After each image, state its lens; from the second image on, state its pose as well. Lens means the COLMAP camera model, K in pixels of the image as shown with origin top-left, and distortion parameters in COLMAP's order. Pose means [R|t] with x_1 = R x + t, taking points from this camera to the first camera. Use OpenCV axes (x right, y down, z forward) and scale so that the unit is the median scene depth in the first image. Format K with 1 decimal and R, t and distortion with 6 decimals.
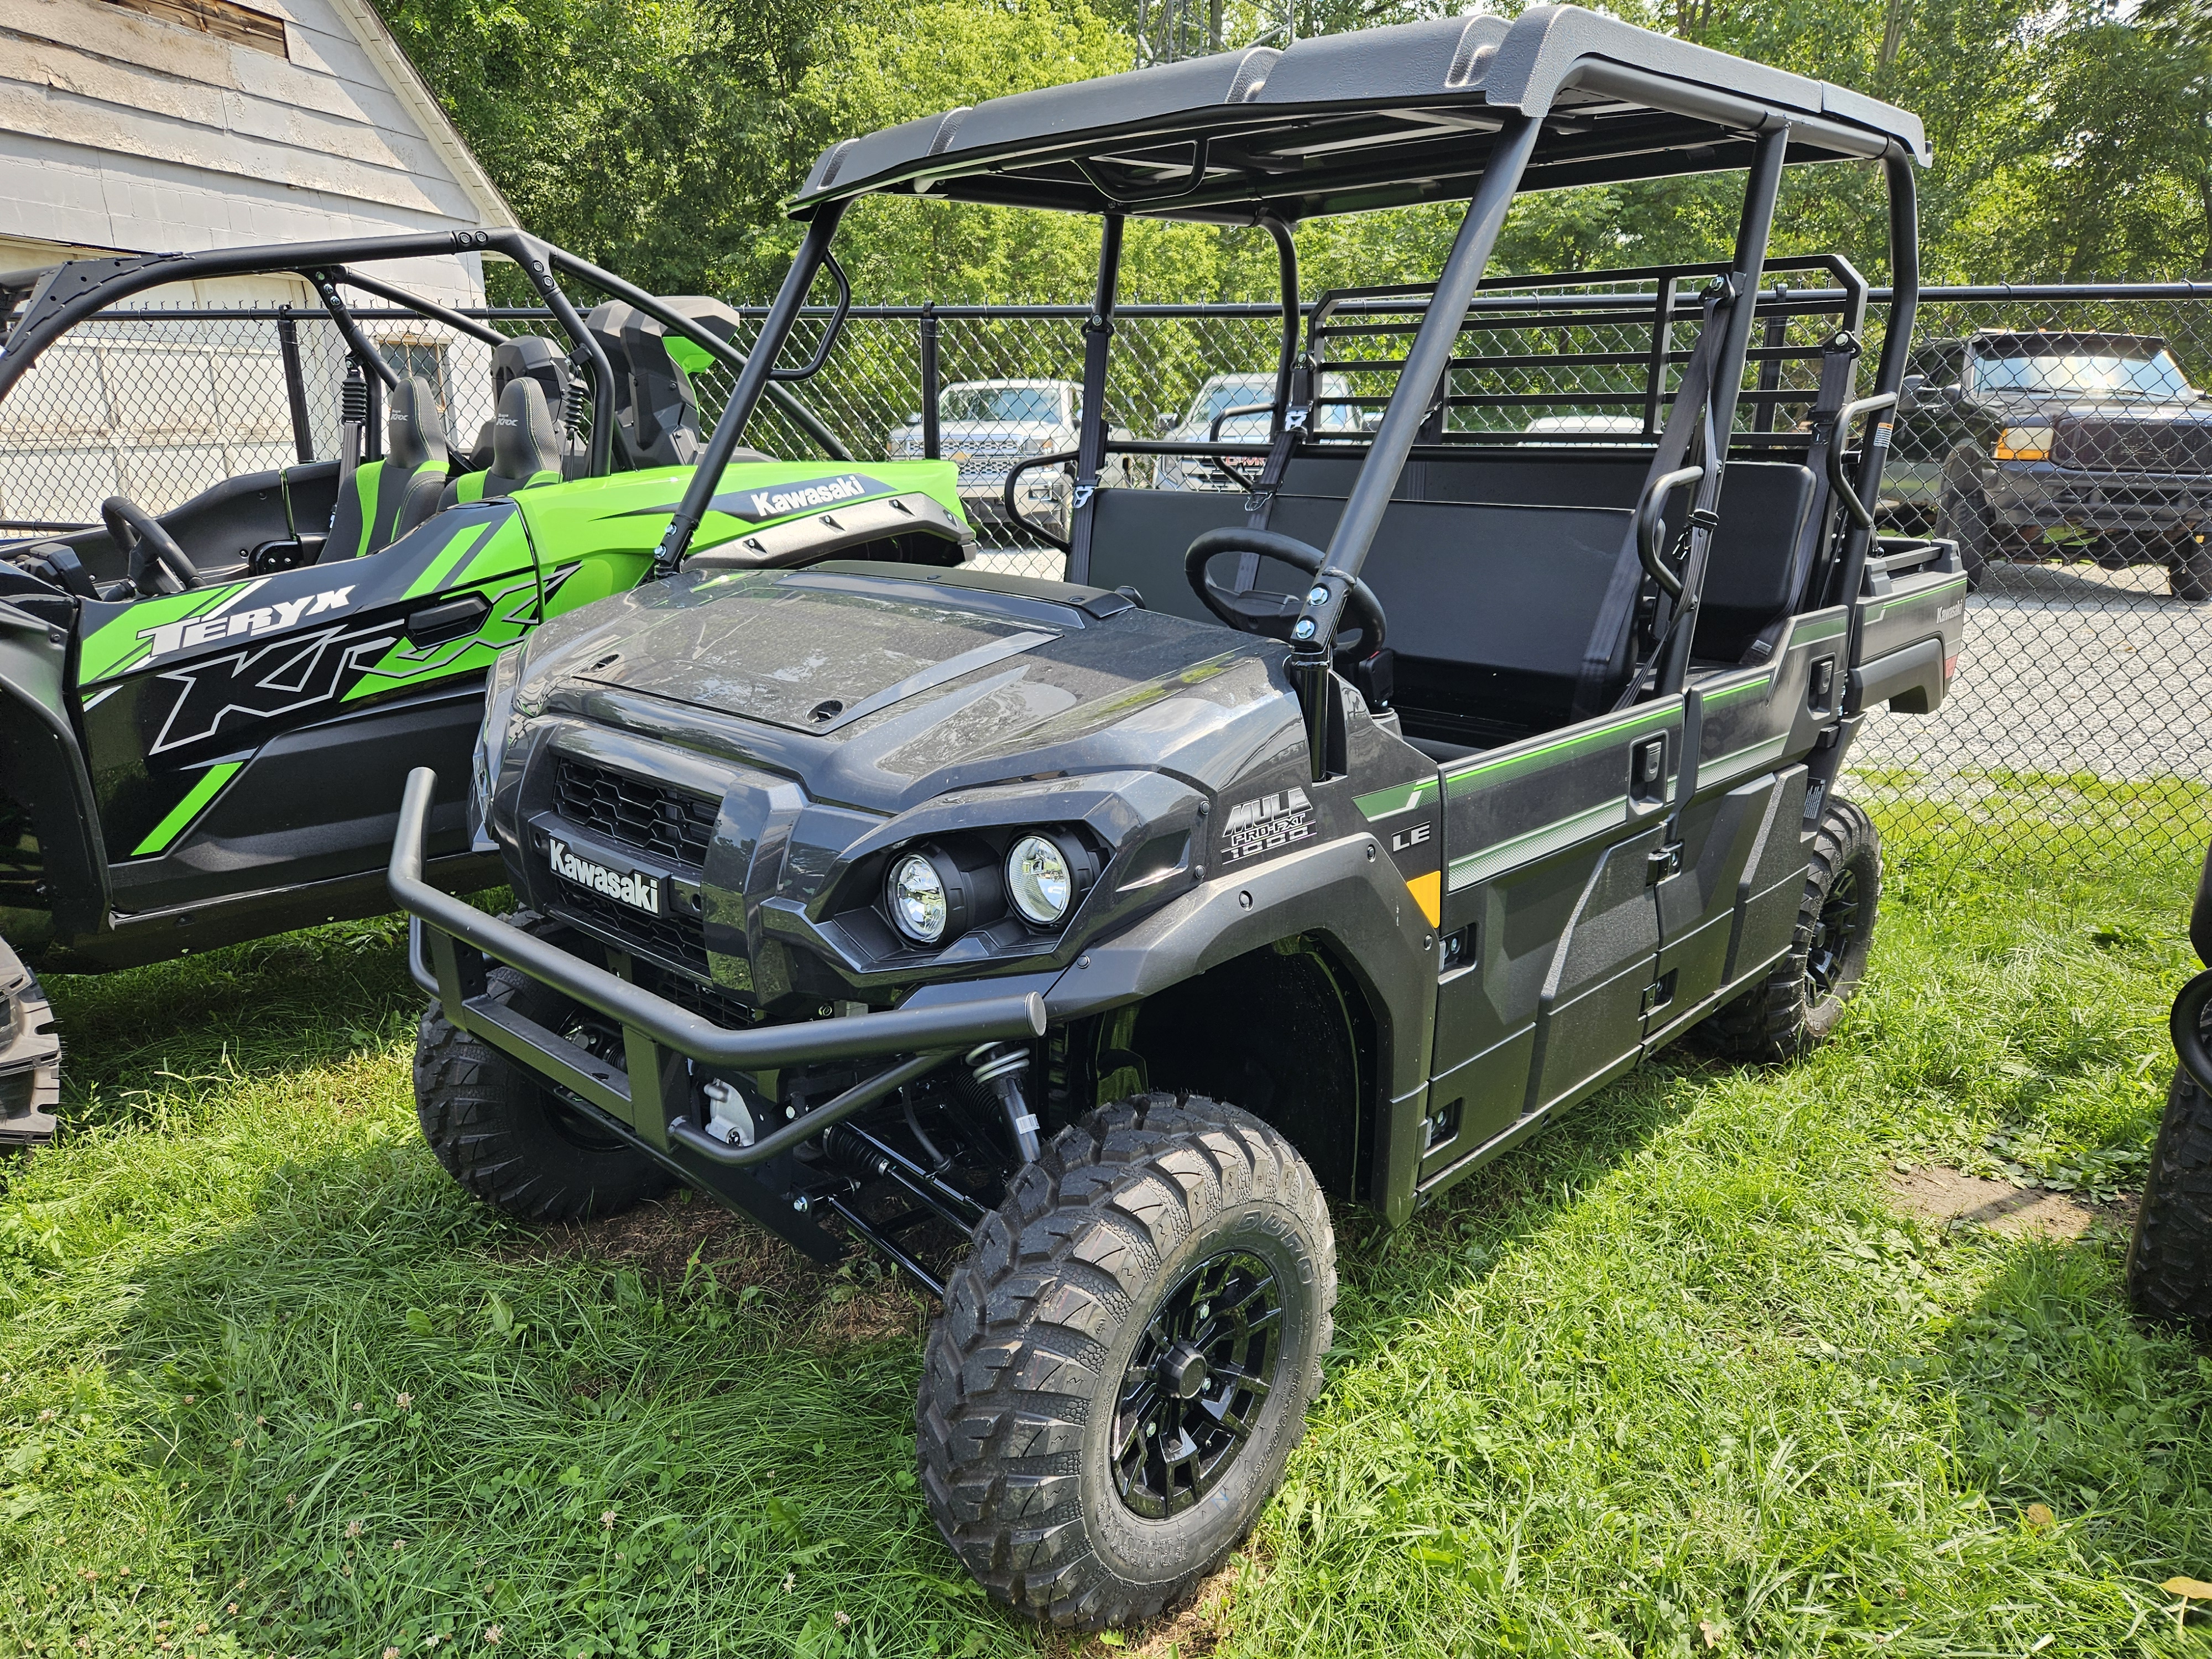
lens RADIAL K [[1461.2, 0, 1093.9], [0, 1461.2, 830.0], [0, 0, 1]] dist [0.059900, -0.046734]
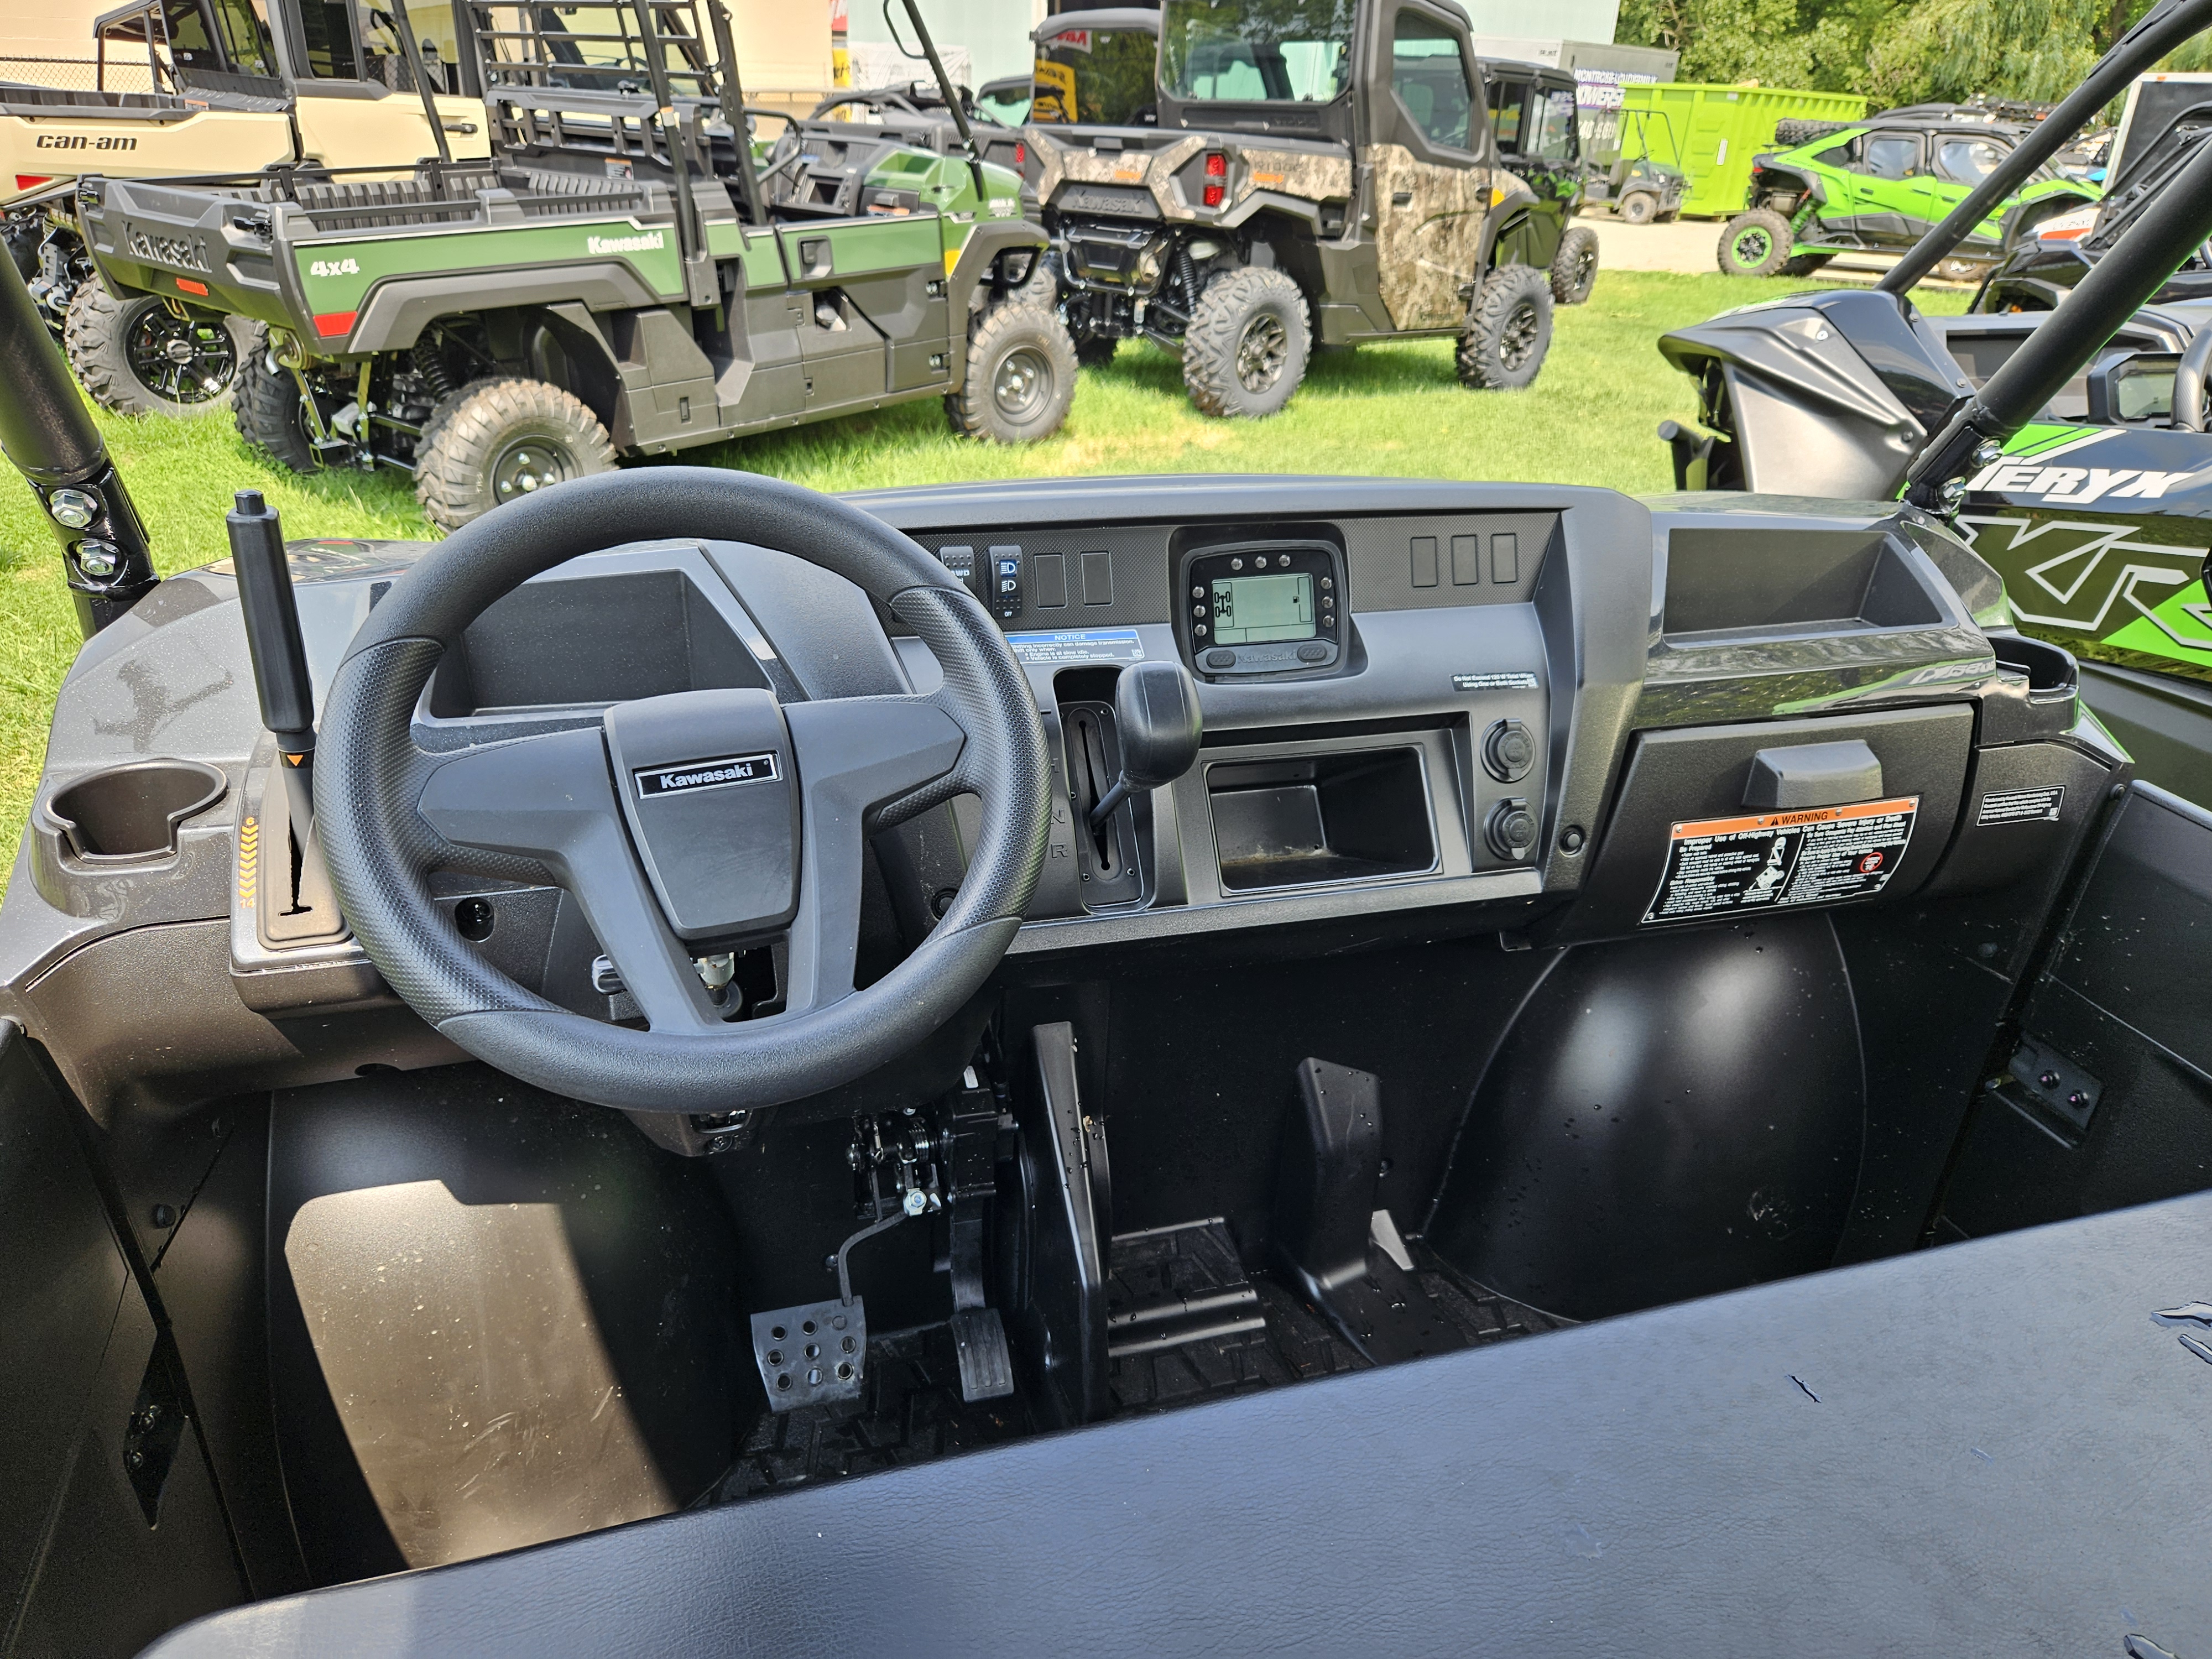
lens RADIAL K [[1461.2, 0, 1093.9], [0, 1461.2, 830.0], [0, 0, 1]] dist [0.059900, -0.046734]
pose [[-0.512899, 0.361538, -0.778604, 0.263879], [-0.274865, 0.790077, 0.547930, -0.272500], [0.813255, 0.495044, -0.305856, 0.940004]]
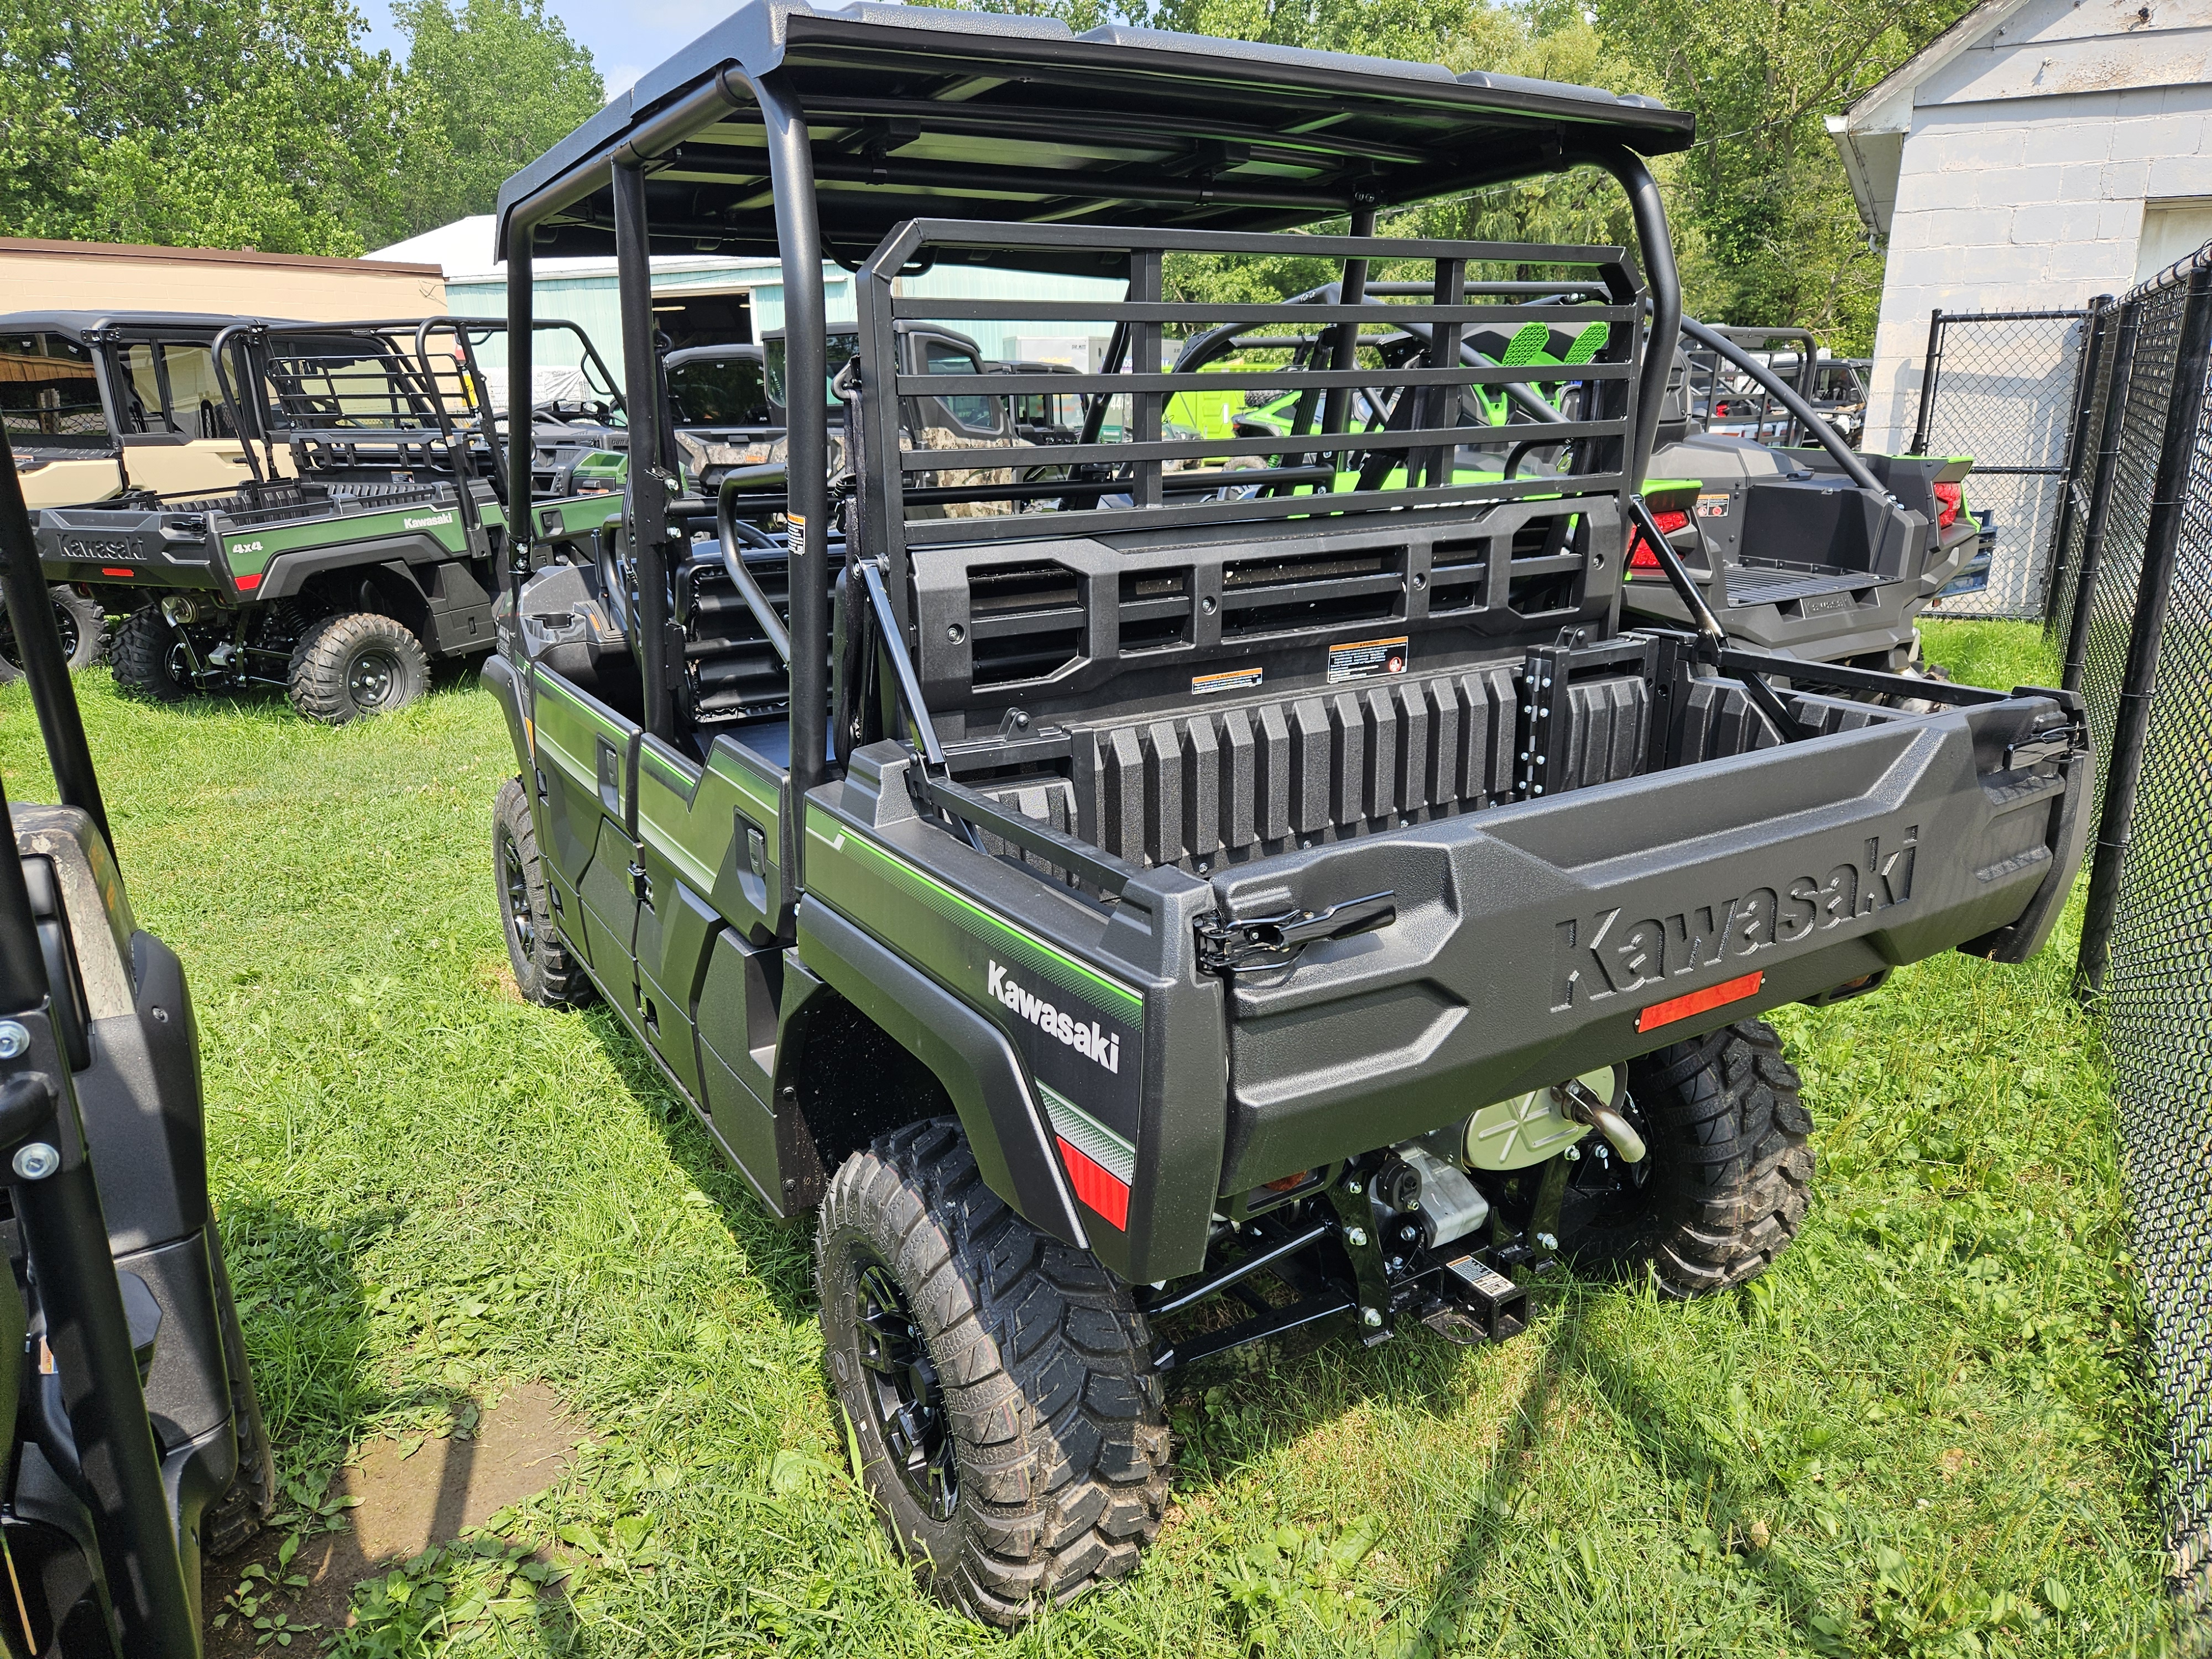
lens RADIAL K [[1461.2, 0, 1093.9], [0, 1461.2, 830.0], [0, 0, 1]] dist [0.059900, -0.046734]
pose [[-0.281886, 0.279377, -0.917872, 1.186105], [-0.245710, 0.903743, 0.350536, -0.432567], [0.927452, 0.324341, -0.186107, 1.391992]]
